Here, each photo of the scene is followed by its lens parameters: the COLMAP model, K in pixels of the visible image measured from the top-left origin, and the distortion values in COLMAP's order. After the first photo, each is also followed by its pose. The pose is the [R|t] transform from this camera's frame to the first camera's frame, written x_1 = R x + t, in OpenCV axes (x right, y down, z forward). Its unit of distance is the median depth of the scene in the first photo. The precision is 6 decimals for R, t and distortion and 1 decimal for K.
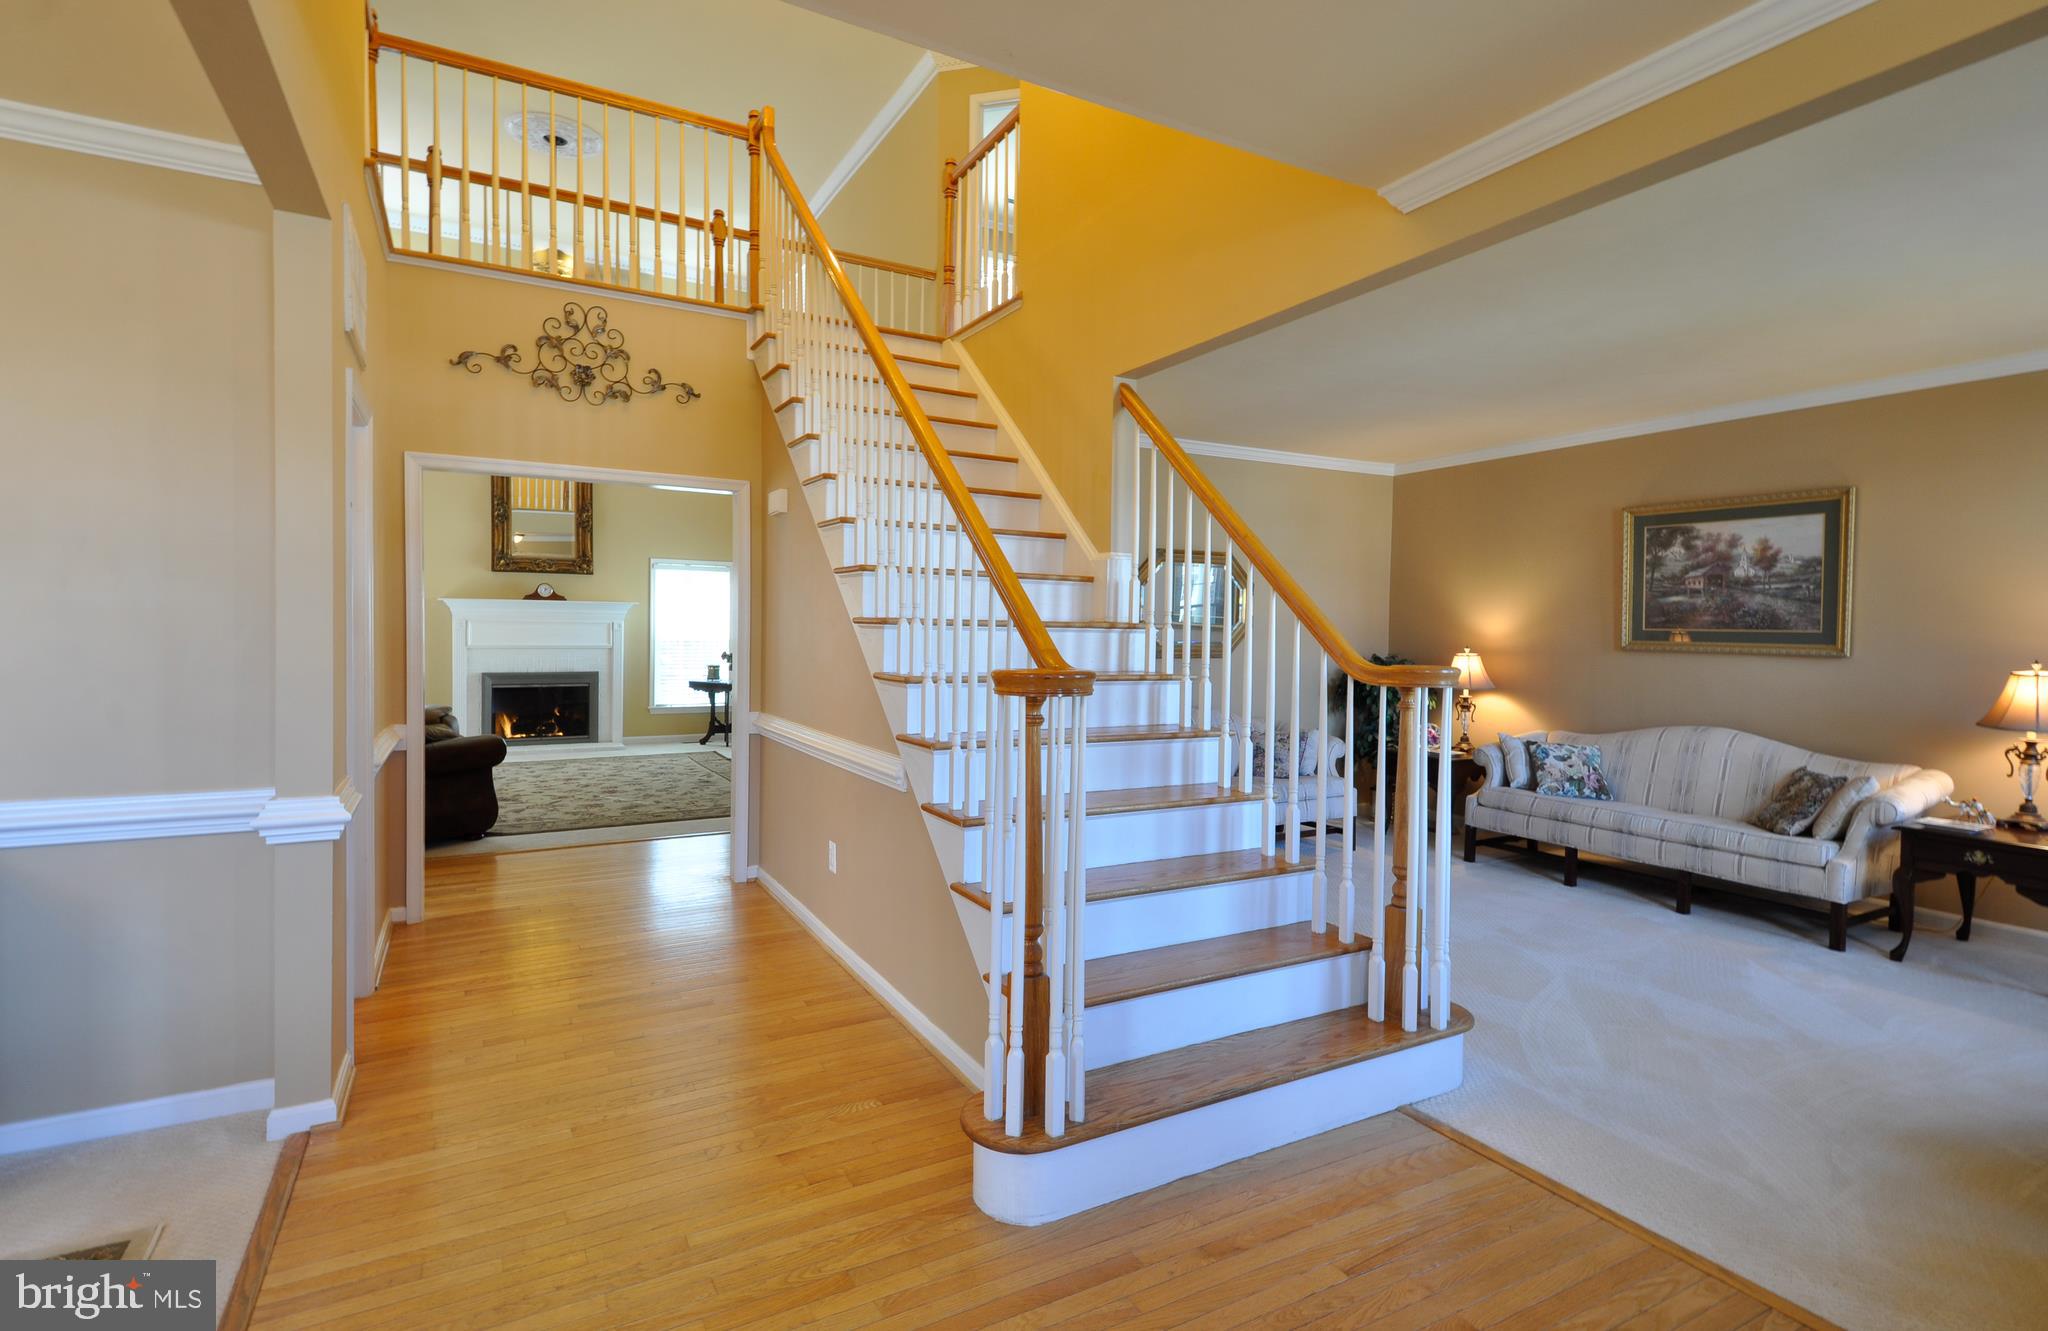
lens RADIAL K [[963.4, 0, 1032.1], [0, 963.4, 654.0], [0, 0, 1]] dist [0.023431, -0.003748]
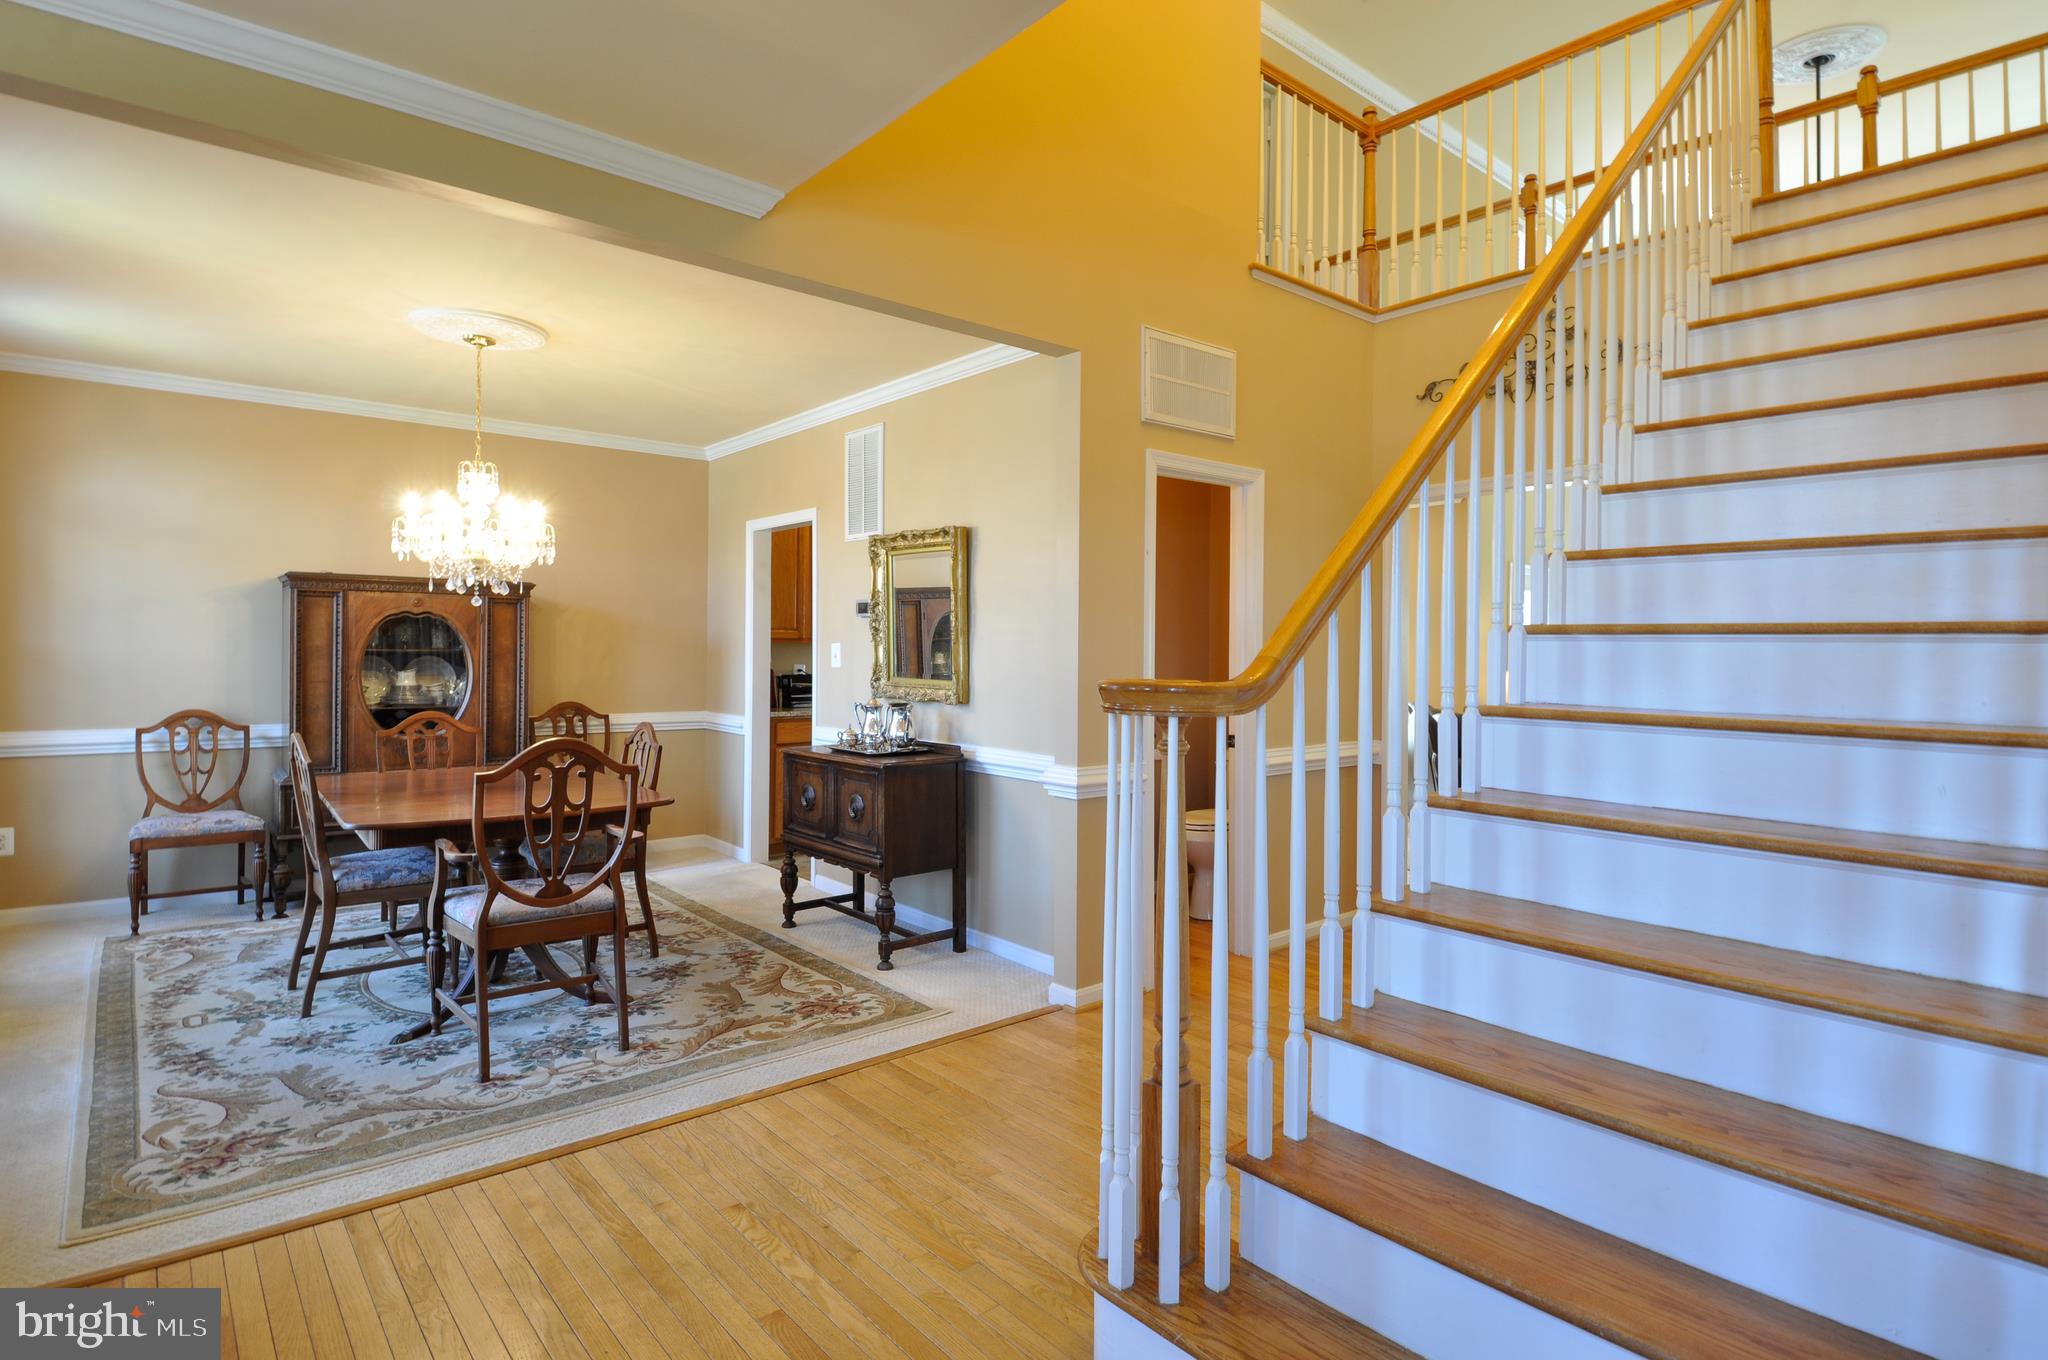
lens RADIAL K [[1036.2, 0, 1047.7], [0, 1036.2, 667.6], [0, 0, 1]] dist [0.014845, -0.007658]
pose [[0.200147, 0.003728, -0.979759, 0.435569], [-0.028443, 0.999593, -0.002006, 0.003813], [0.979353, 0.028269, 0.200172, 0.402370]]
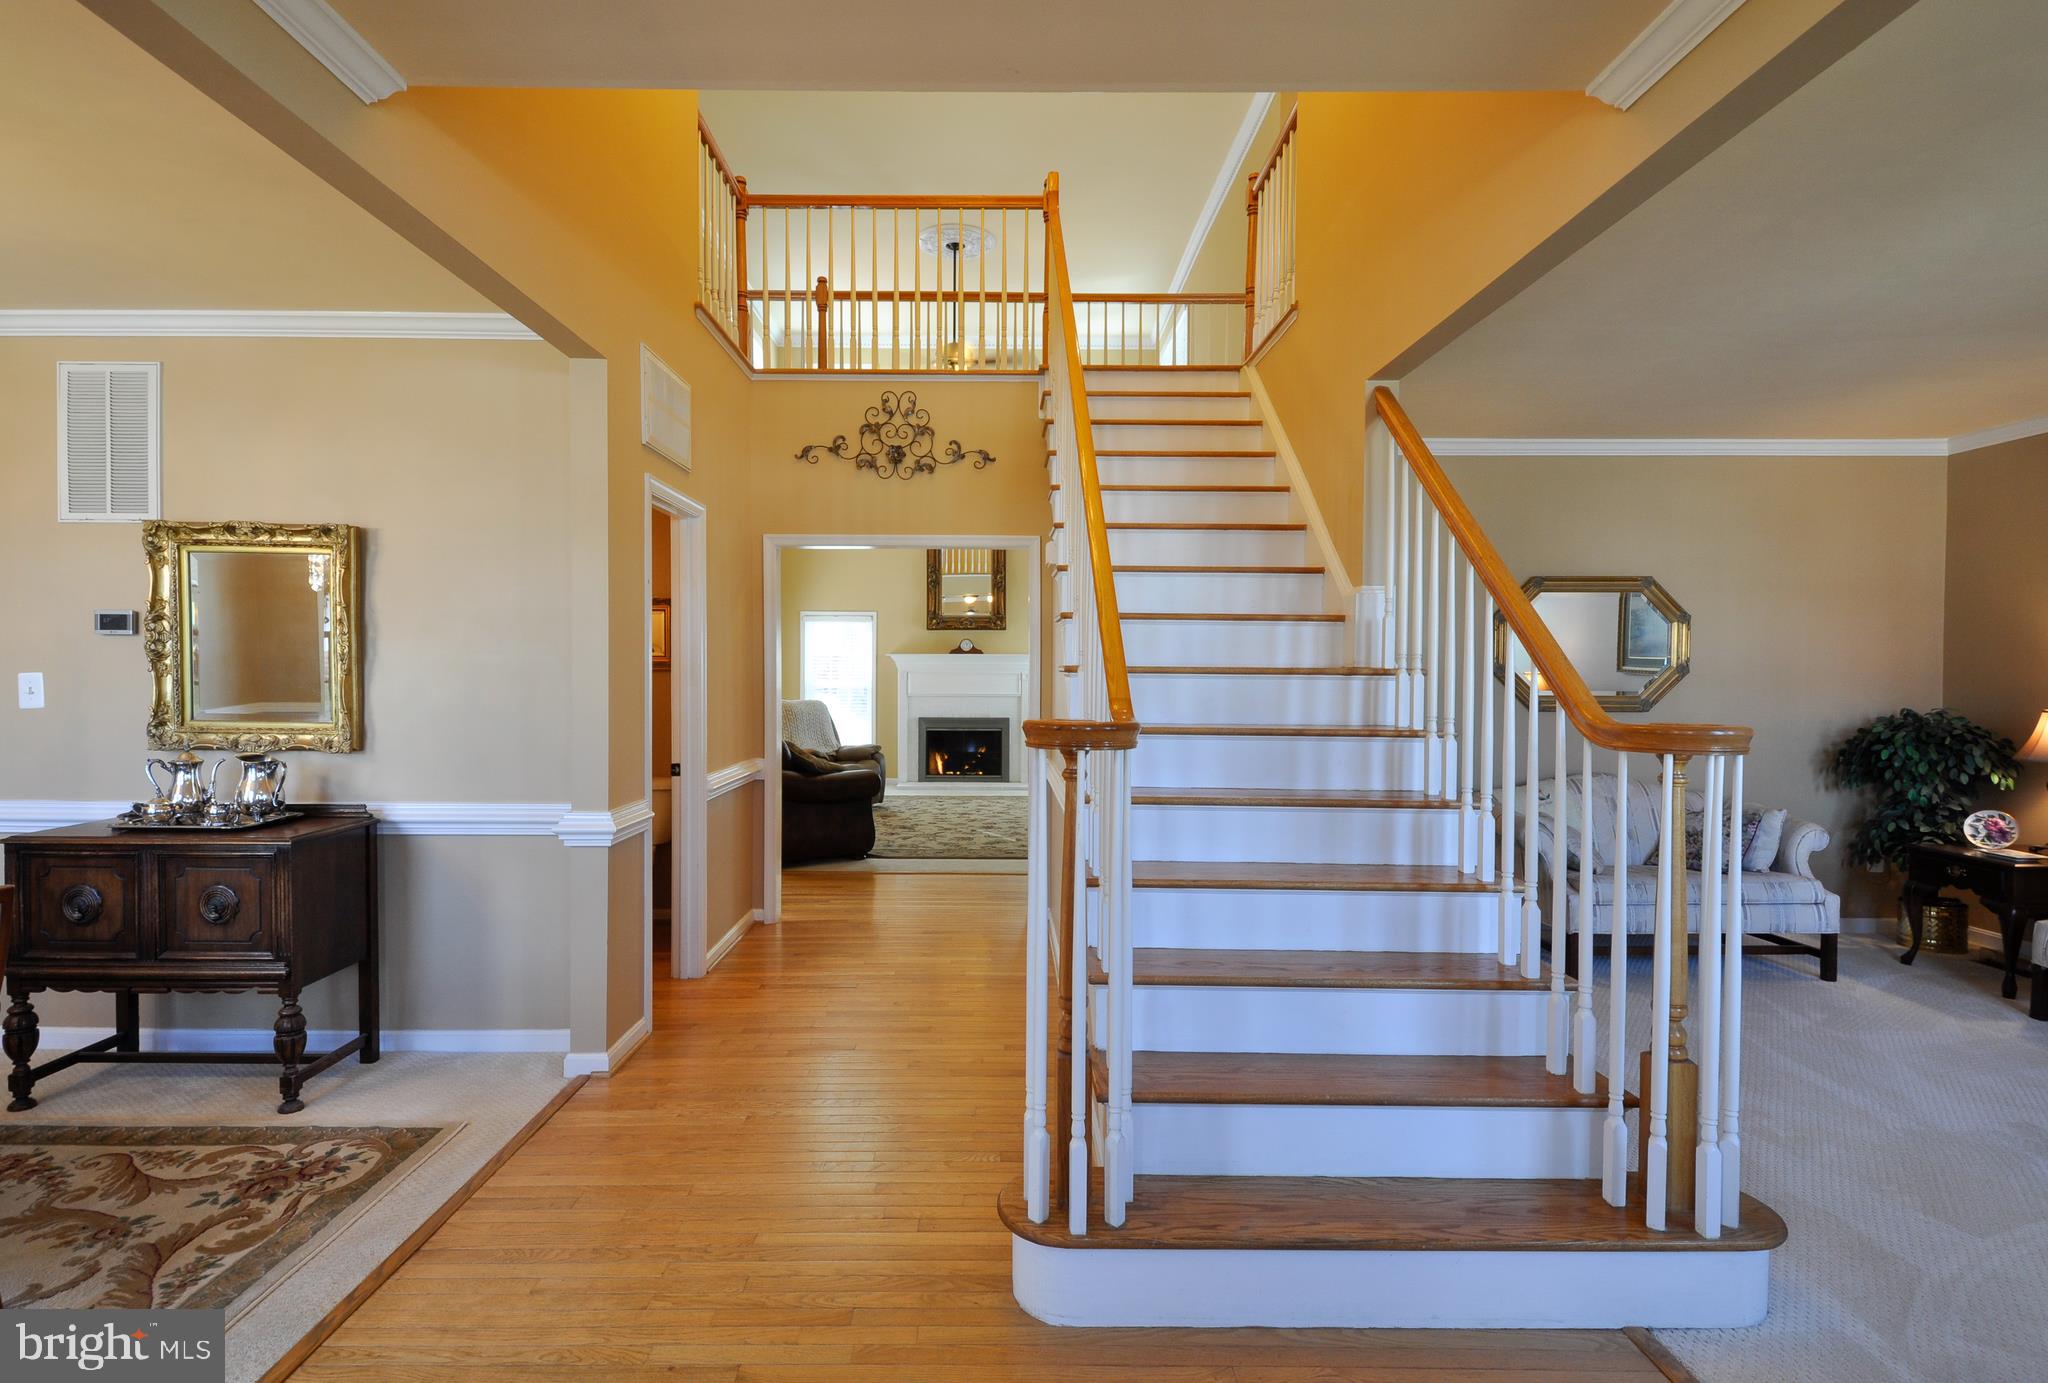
lens RADIAL K [[978.9, 0, 1014.7], [0, 978.9, 693.6], [0, 0, 1]] dist [0.007915, -0.008131]
pose [[0.874677, 0.000371, -0.484707, 0.224324], [-0.005018, 0.999953, -0.008291, -0.001517], [0.484681, 0.009684, 0.874637, 0.085934]]
